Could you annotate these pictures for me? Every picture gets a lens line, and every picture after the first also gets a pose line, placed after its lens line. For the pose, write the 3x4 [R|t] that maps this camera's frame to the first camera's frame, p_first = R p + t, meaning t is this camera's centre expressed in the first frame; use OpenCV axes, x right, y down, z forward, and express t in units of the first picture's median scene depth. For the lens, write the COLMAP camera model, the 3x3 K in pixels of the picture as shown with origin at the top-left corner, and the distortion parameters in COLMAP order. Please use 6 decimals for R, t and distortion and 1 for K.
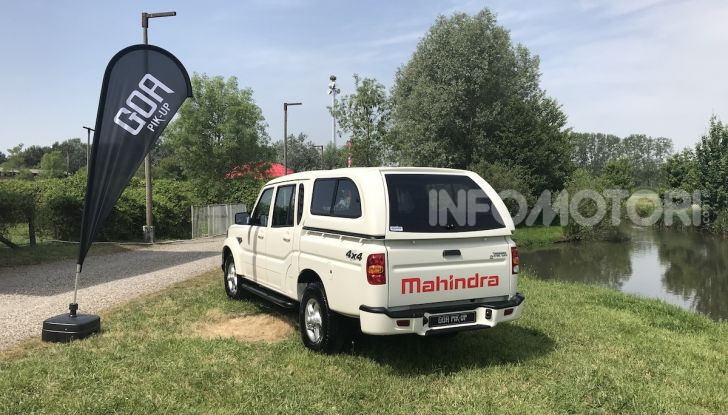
lens RADIAL K [[595.7, 0, 364.0], [0, 595.7, 207.5], [0, 0, 1]] dist [-0.001836, 0.006795]
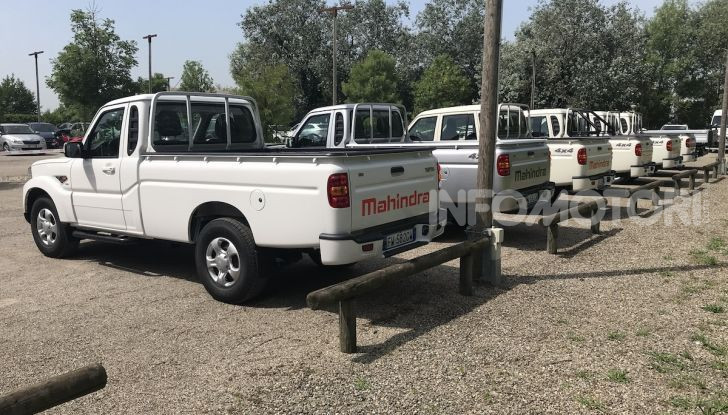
lens RADIAL K [[595.7, 0, 364.0], [0, 595.7, 207.5], [0, 0, 1]] dist [-0.001836, 0.006795]
pose [[0.892596, -0.078075, 0.444046, -0.316205], [0.033148, 0.993591, 0.108066, 0.032367], [-0.449637, -0.081740, 0.889463, 0.186700]]
